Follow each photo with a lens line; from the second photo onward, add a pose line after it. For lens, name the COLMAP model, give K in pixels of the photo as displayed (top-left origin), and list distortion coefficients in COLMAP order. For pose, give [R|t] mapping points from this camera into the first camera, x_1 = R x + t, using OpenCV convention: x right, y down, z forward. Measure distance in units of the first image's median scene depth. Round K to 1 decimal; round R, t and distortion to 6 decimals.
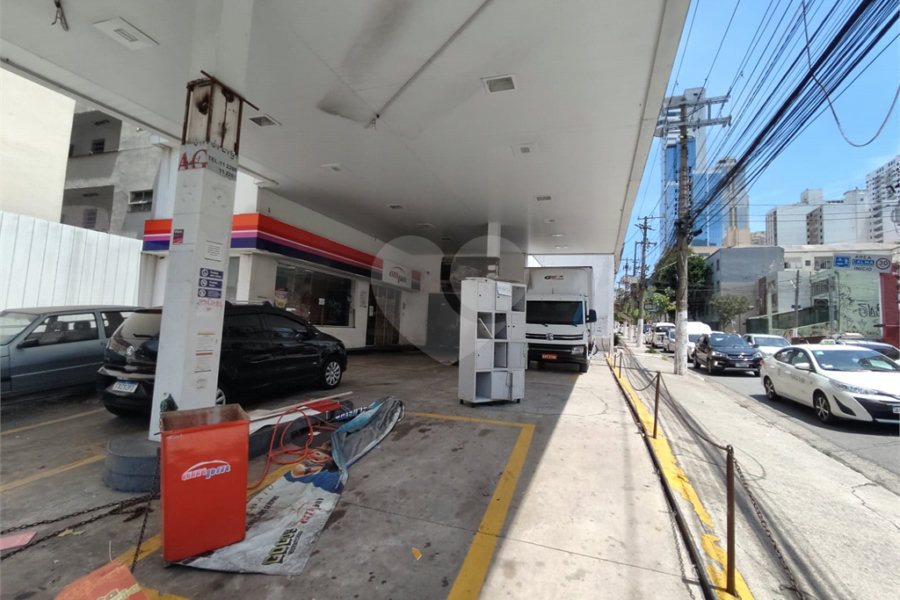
lens RADIAL K [[415.8, 0, 449.3], [0, 415.8, 292.5], [0, 0, 1]] dist [-0.001910, -0.000003]
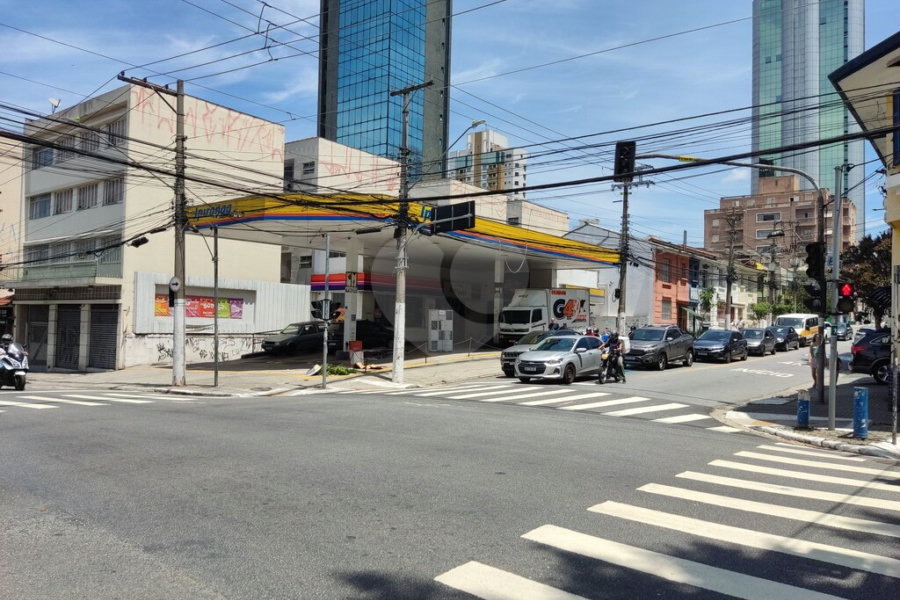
lens RADIAL K [[670.3, 0, 458.0], [0, 670.3, 306.4], [0, 0, 1]] dist [0.098645, -0.126715]
pose [[0.951520, -0.031920, -0.305925, 1.045165], [0.047081, 0.997995, 0.042306, -0.153350], [0.303961, -0.054658, 0.951115, -2.131544]]
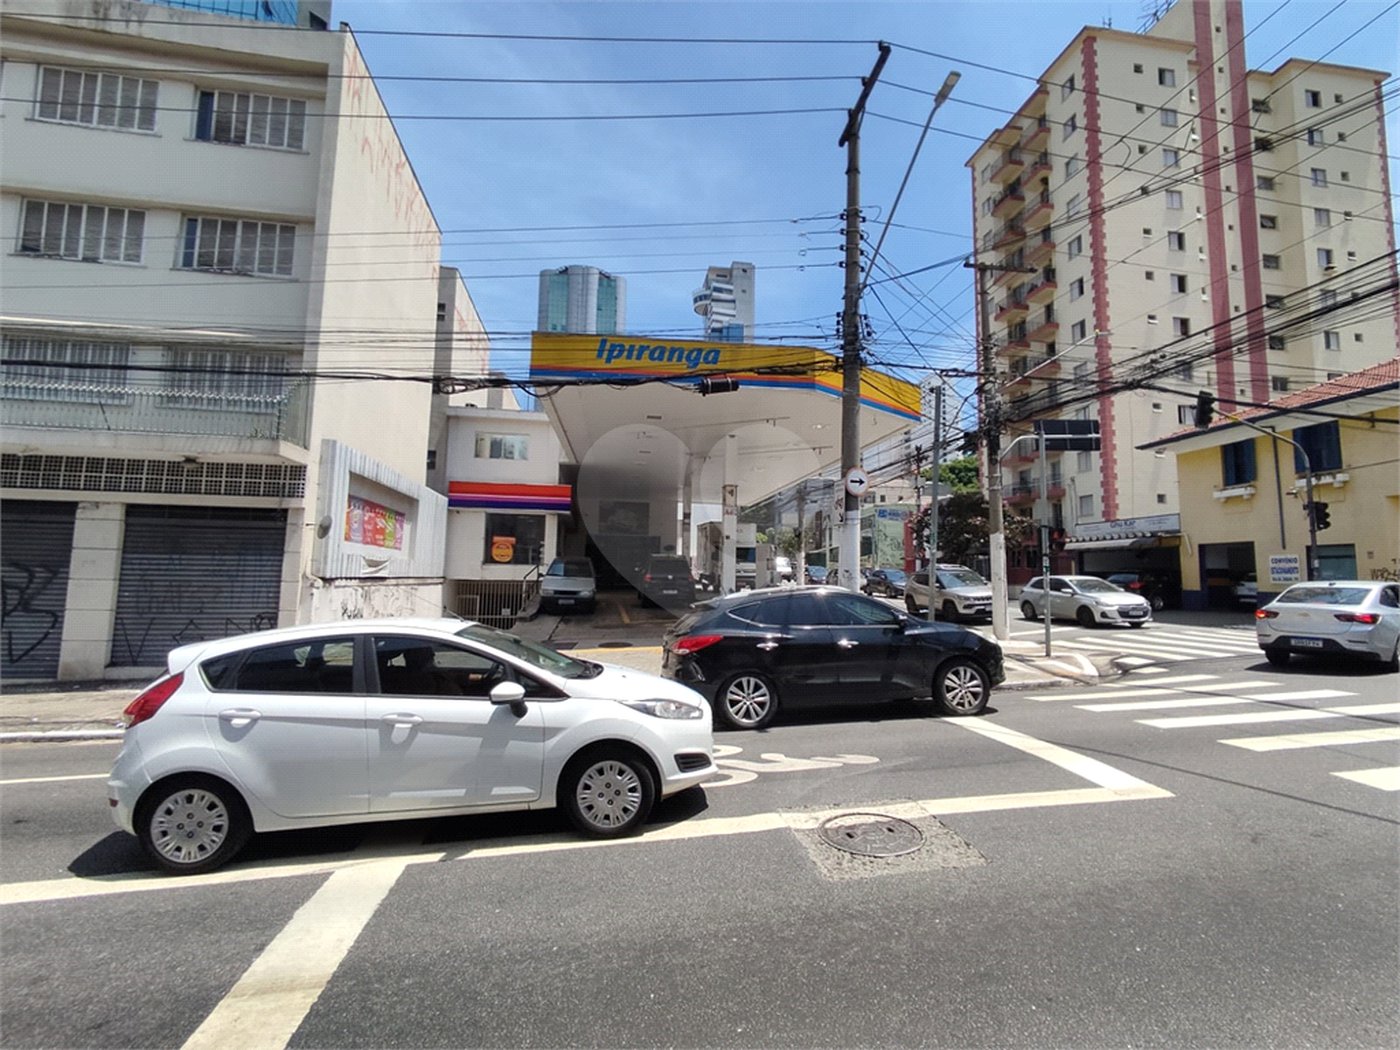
lens RADIAL K [[650.3, 0, 699.6], [0, 650.3, 511.9], [0, 0, 1]] dist [0.000424, 0.006493]
pose [[0.880796, 0.019568, 0.473092, -1.177301], [-0.020301, 0.999788, -0.003556, -0.113775], [-0.473061, -0.006472, 0.881006, -1.183940]]
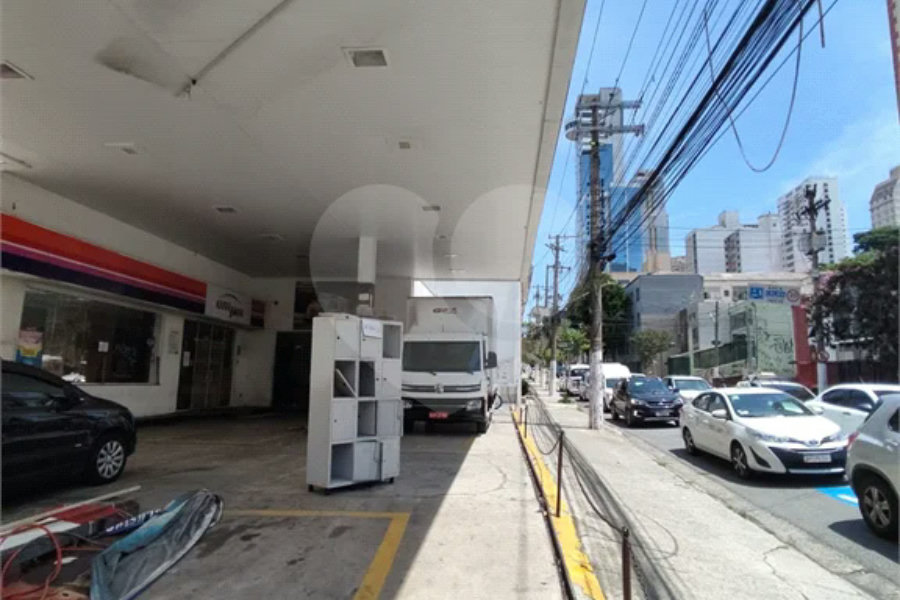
lens RADIAL K [[554.7, 0, 458.3], [0, 554.7, 301.0], [0, 0, 1]] dist [-0.003501, 0.002437]
pose [[0.966723, 0.005839, 0.255760, 0.016850], [0.006692, 0.998820, -0.048097, -0.005854], [-0.255739, 0.048208, 0.965543, 0.001922]]
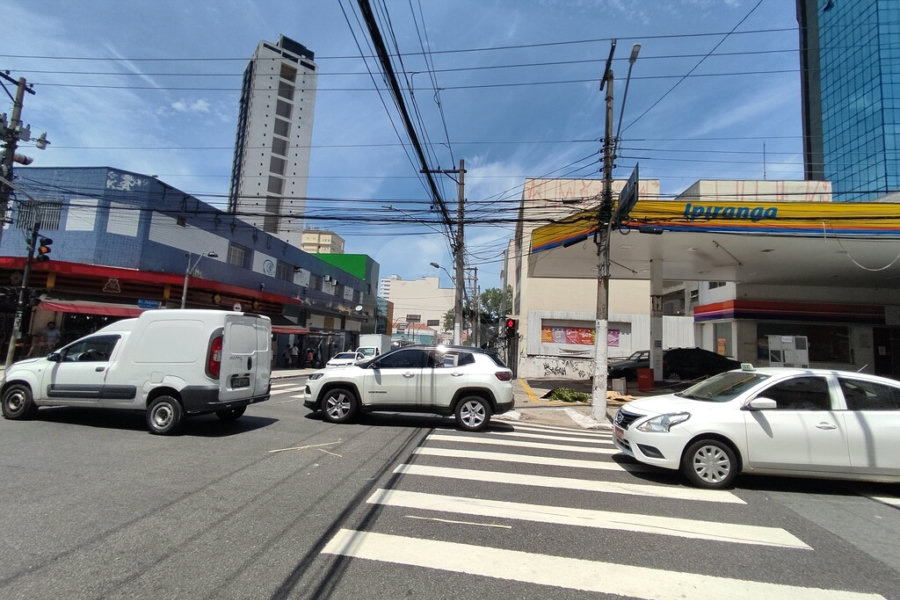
lens RADIAL K [[415.8, 0, 445.5], [0, 415.8, 295.9], [0, 0, 1]] dist [-0.001910, -0.000003]
pose [[0.218258, -0.137668, -0.966132, 1.180336], [0.046291, 0.990346, -0.130661, -0.020530], [0.974793, -0.016205, 0.222523, -0.771918]]
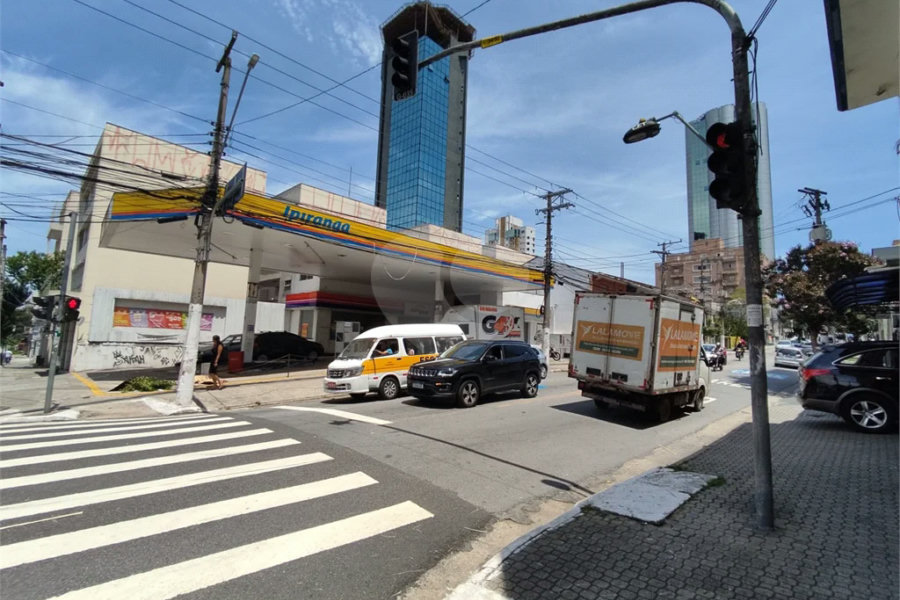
lens RADIAL K [[415.8, 0, 453.4], [0, 415.8, 295.5], [0, 0, 1]] dist [-0.001910, -0.000003]
pose [[0.907895, -0.059608, -0.414938, 1.267631], [0.042969, 0.997858, -0.049330, -0.021739], [0.416989, 0.026957, 0.908512, -0.836558]]
